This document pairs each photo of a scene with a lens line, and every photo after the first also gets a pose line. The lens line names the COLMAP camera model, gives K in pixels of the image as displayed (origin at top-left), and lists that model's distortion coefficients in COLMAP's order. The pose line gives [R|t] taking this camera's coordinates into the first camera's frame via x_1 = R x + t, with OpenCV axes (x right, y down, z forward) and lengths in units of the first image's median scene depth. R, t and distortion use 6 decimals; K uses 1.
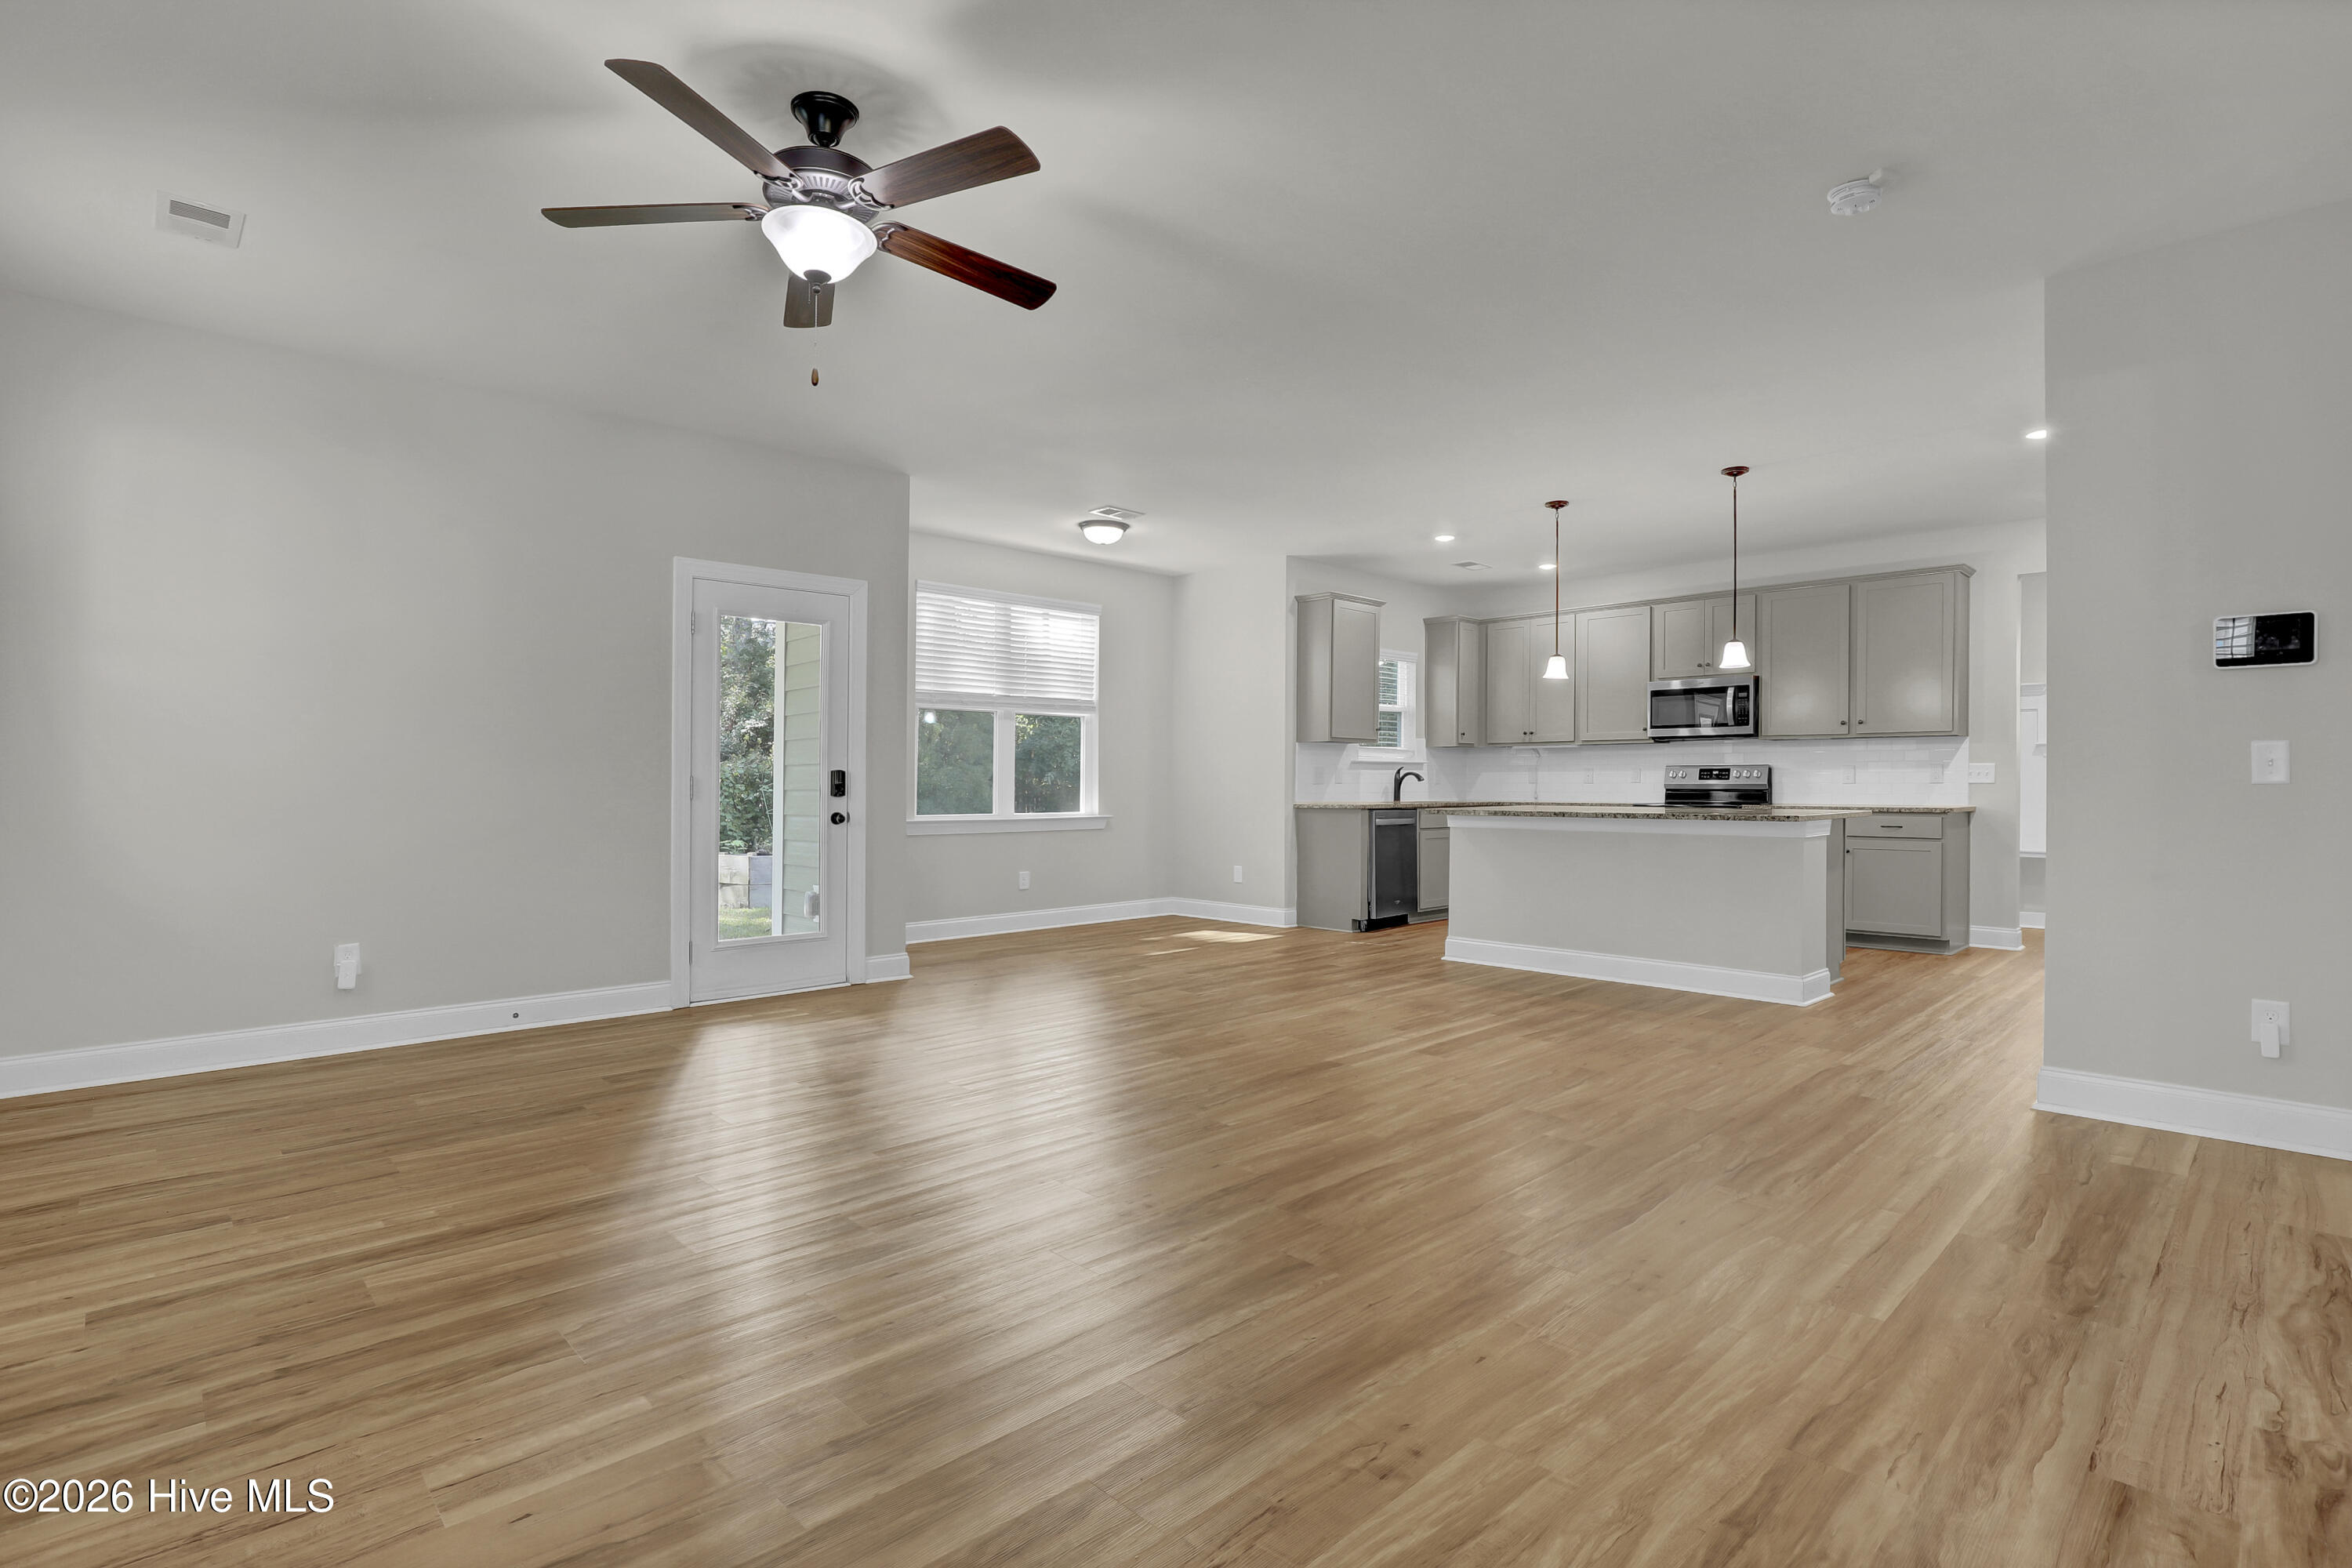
lens RADIAL K [[1106.1, 0, 1171.7], [0, 1106.1, 775.9], [0, 0, 1]] dist [-0.013246, 0.000004]
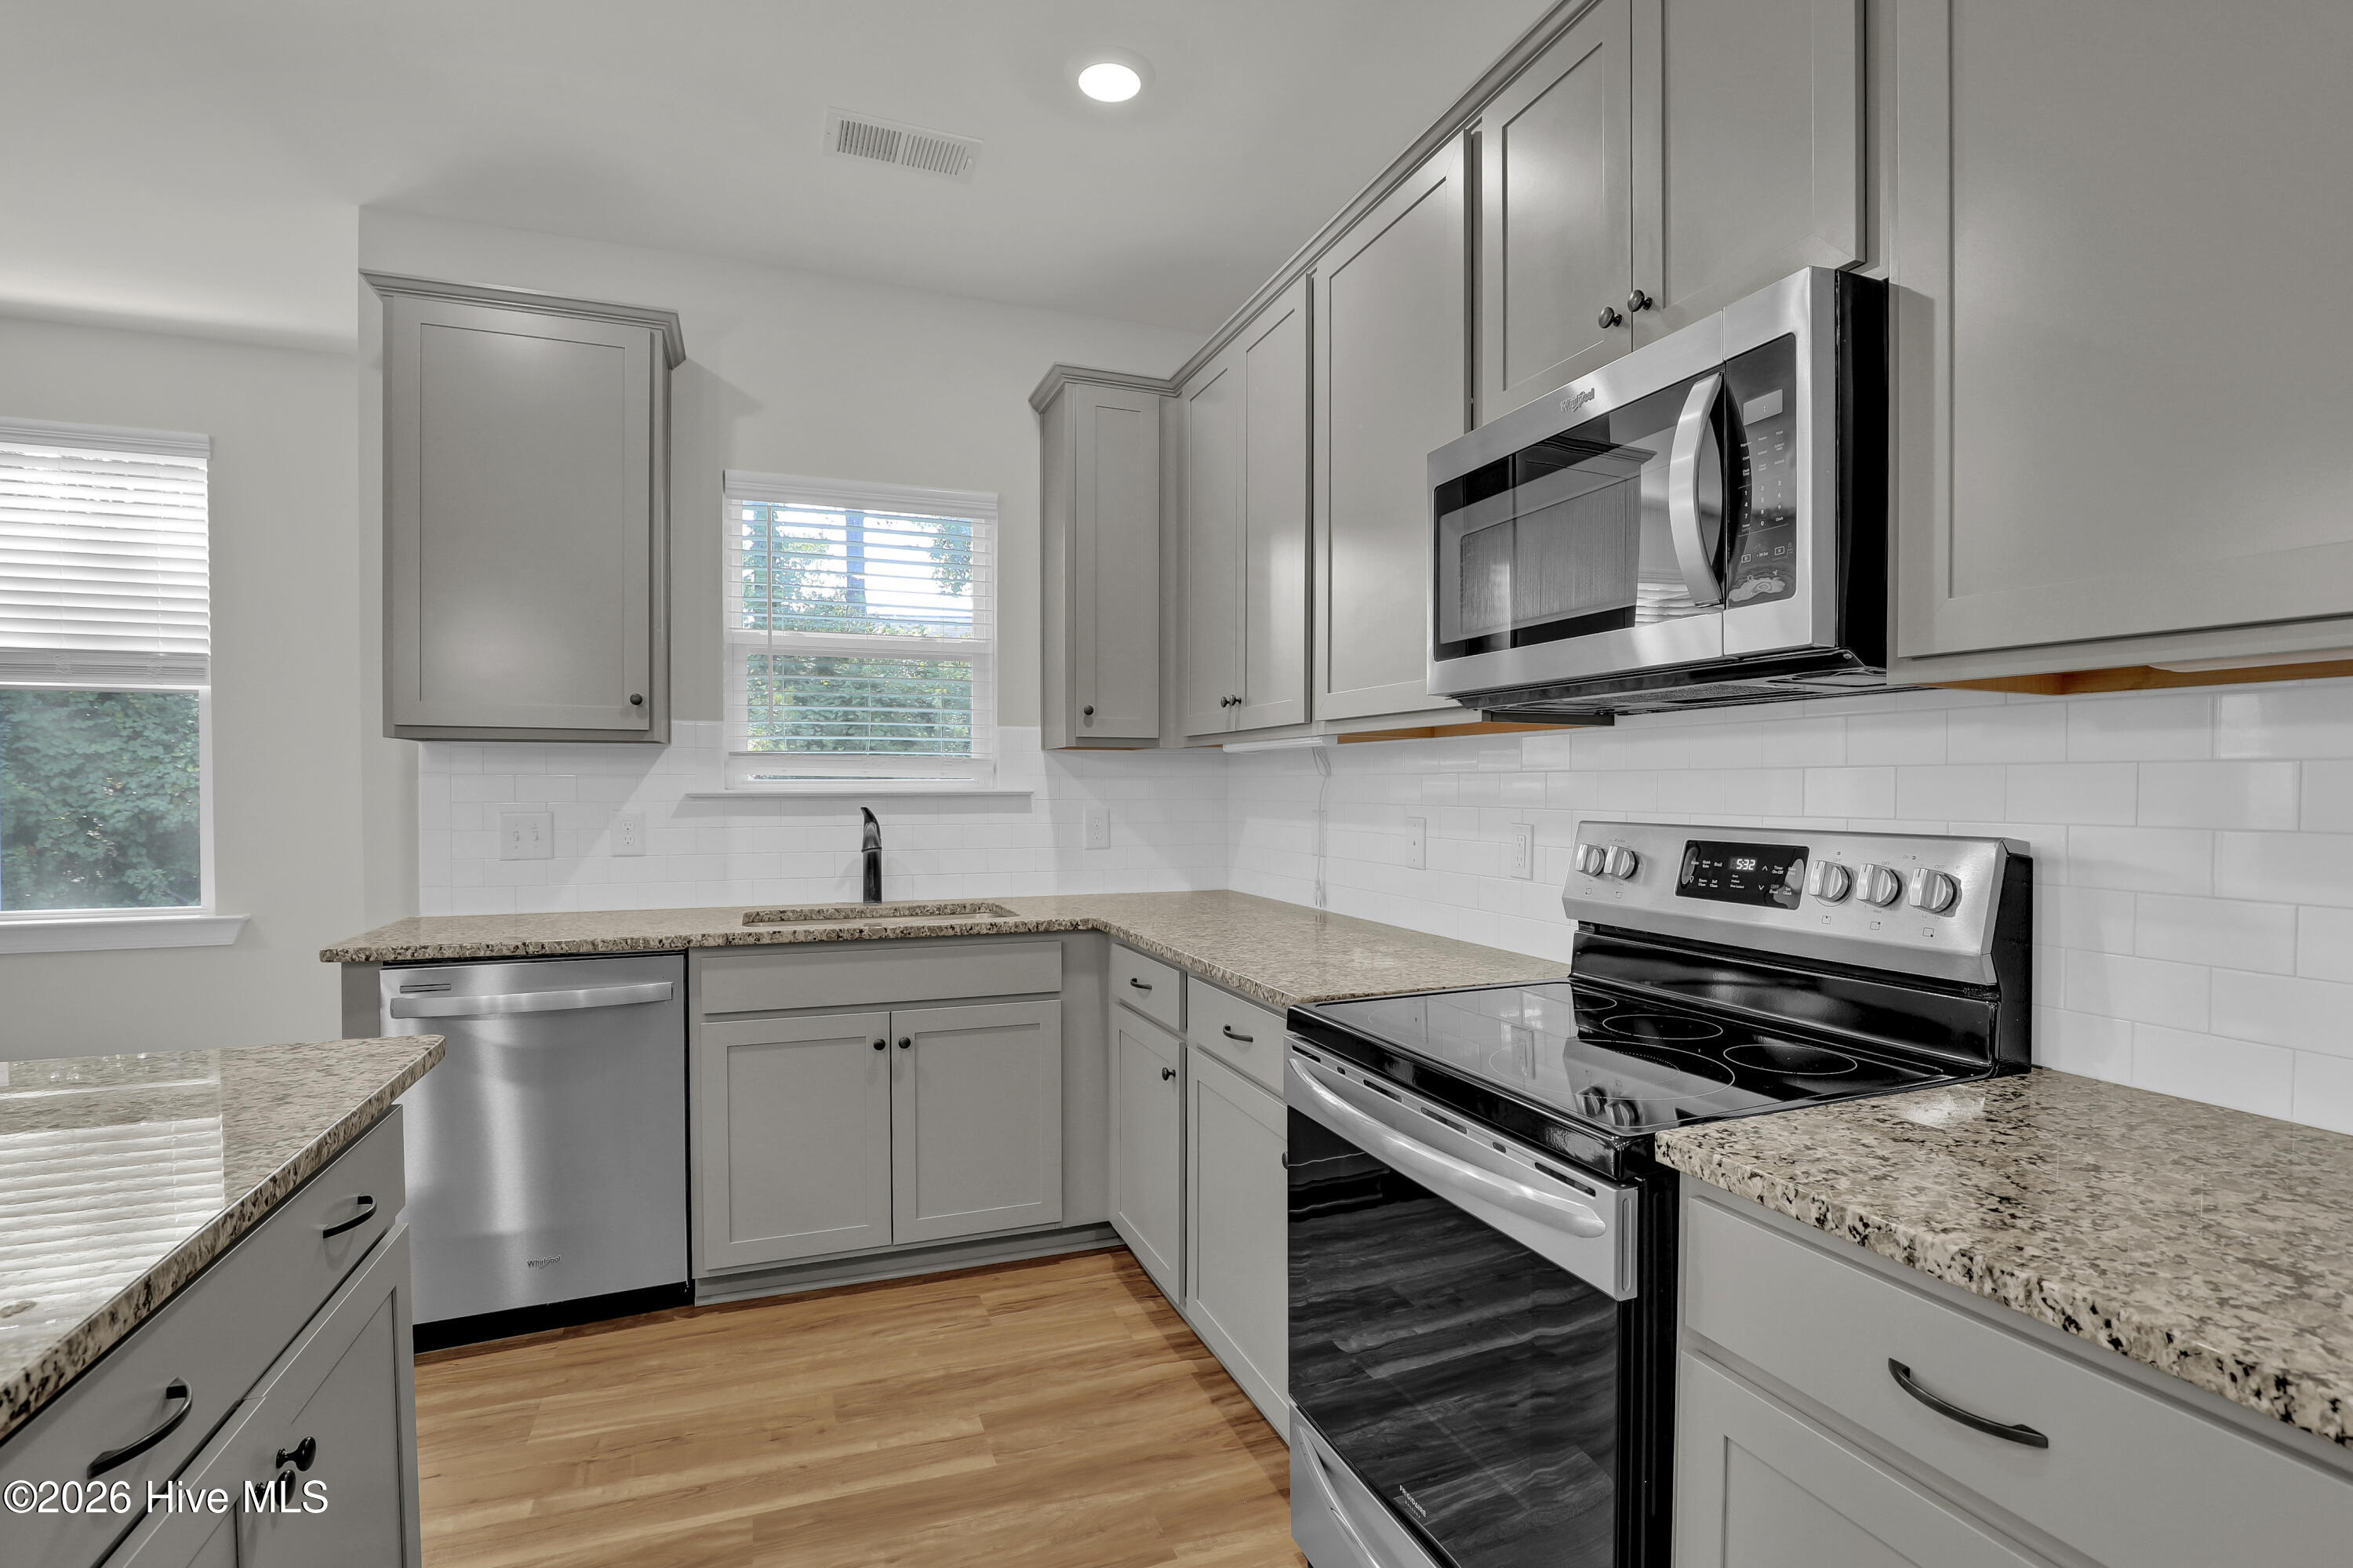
lens RADIAL K [[1106.6, 0, 1186.2], [0, 1106.6, 803.0], [0, 0, 1]] dist [-0.013246, 0.000004]
pose [[0.928219, 0.006515, -0.371977, 0.467626], [0.003506, 0.999649, 0.026256, -0.019907], [0.372017, -0.025676, 0.927871, 0.765843]]
